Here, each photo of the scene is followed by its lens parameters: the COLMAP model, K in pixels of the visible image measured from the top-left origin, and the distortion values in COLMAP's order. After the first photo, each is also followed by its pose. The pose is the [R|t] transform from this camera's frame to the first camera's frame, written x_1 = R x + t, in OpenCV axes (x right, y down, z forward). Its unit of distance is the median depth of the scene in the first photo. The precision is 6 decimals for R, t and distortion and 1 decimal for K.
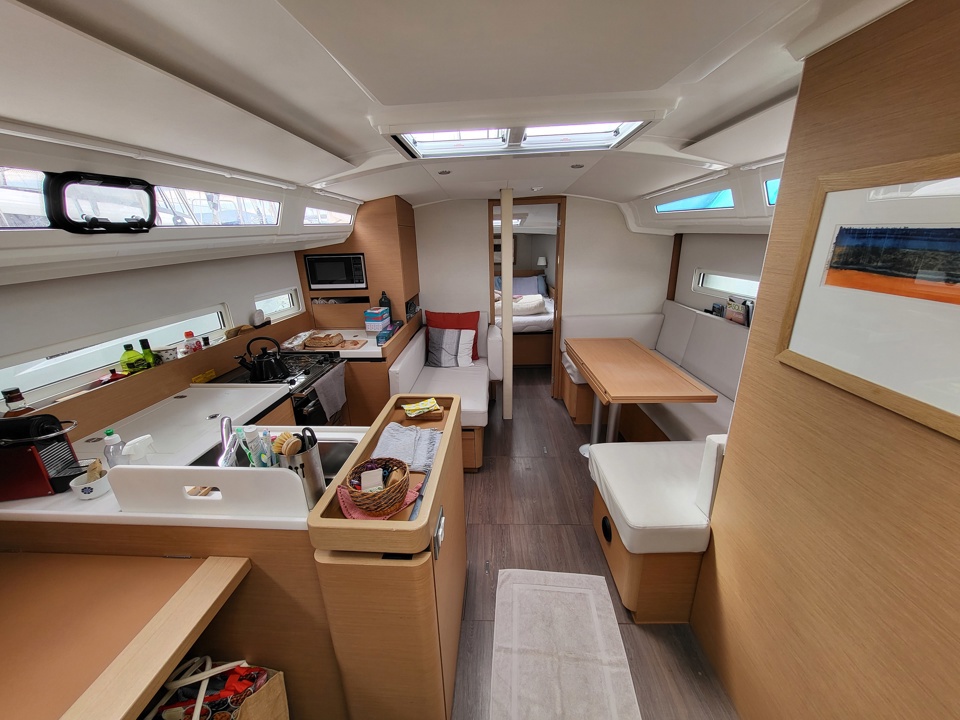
lens RADIAL K [[378.9, 0, 470.4], [0, 378.9, 366.3], [0, 0, 1]] dist [0.006035, -0.000238]
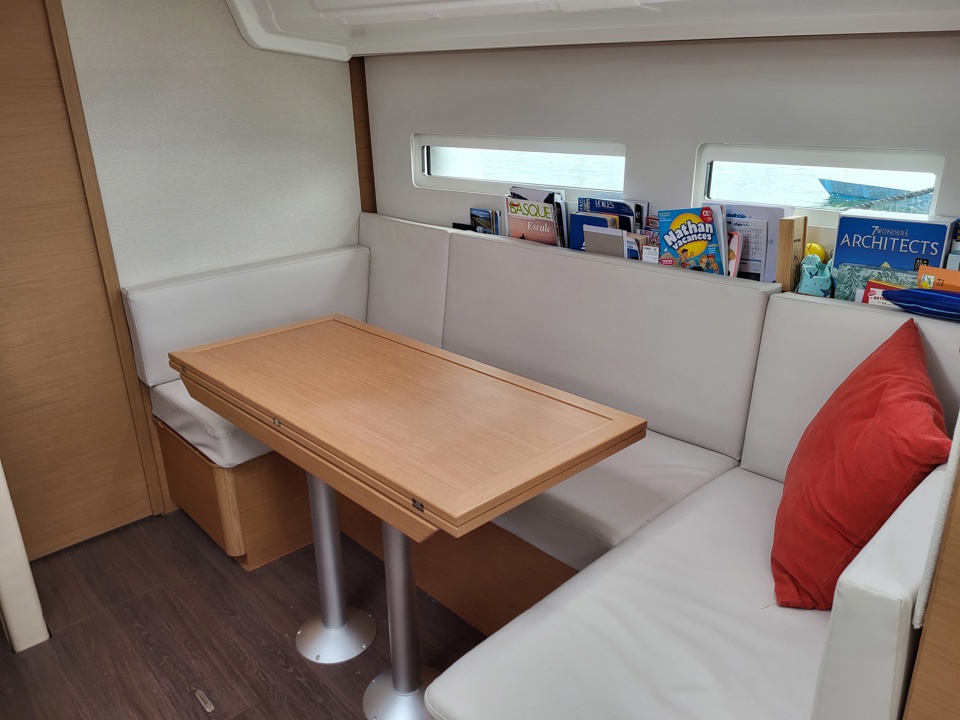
lens RADIAL K [[727.6, 0, 473.2], [0, 727.6, 364.5], [0, 0, 1]] dist [0.044393, -0.014199]
pose [[0.712738, -0.234965, 0.660906, 0.011267], [0.231262, 0.968258, 0.094836, -0.066121], [-0.662211, 0.085249, 0.744453, 0.359642]]
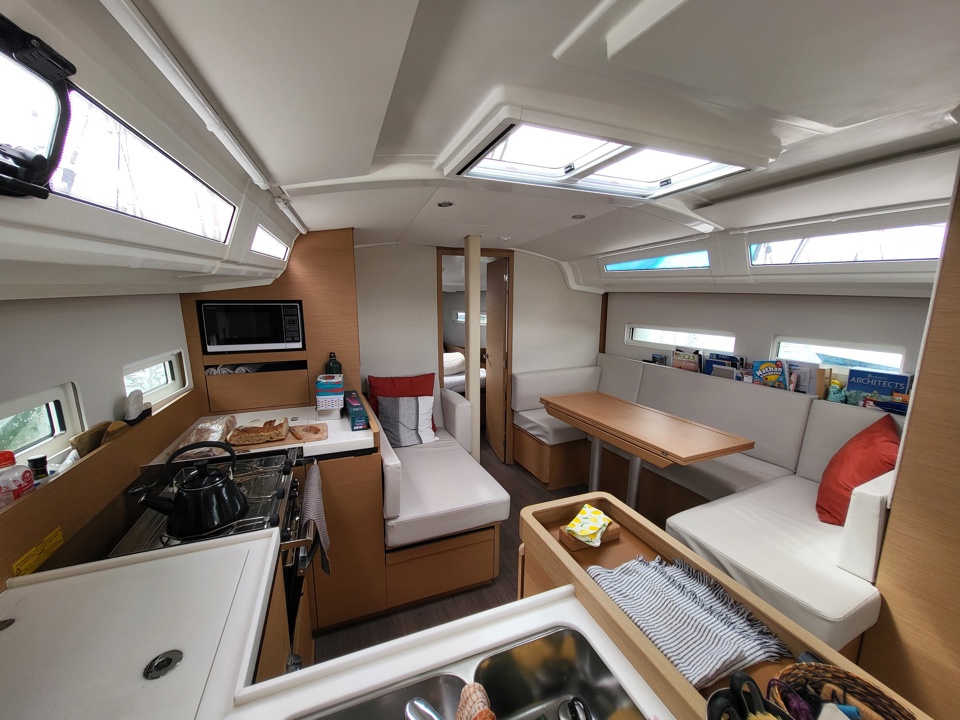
lens RADIAL K [[378.9, 0, 472.9], [0, 378.9, 366.3], [0, 0, 1]] dist [0.006035, -0.000238]
pose [[0.900173, -0.046496, 0.433044, -0.305751], [0.112422, 0.985396, -0.127891, -0.050492], [-0.420773, 0.163808, 0.892254, 0.253483]]
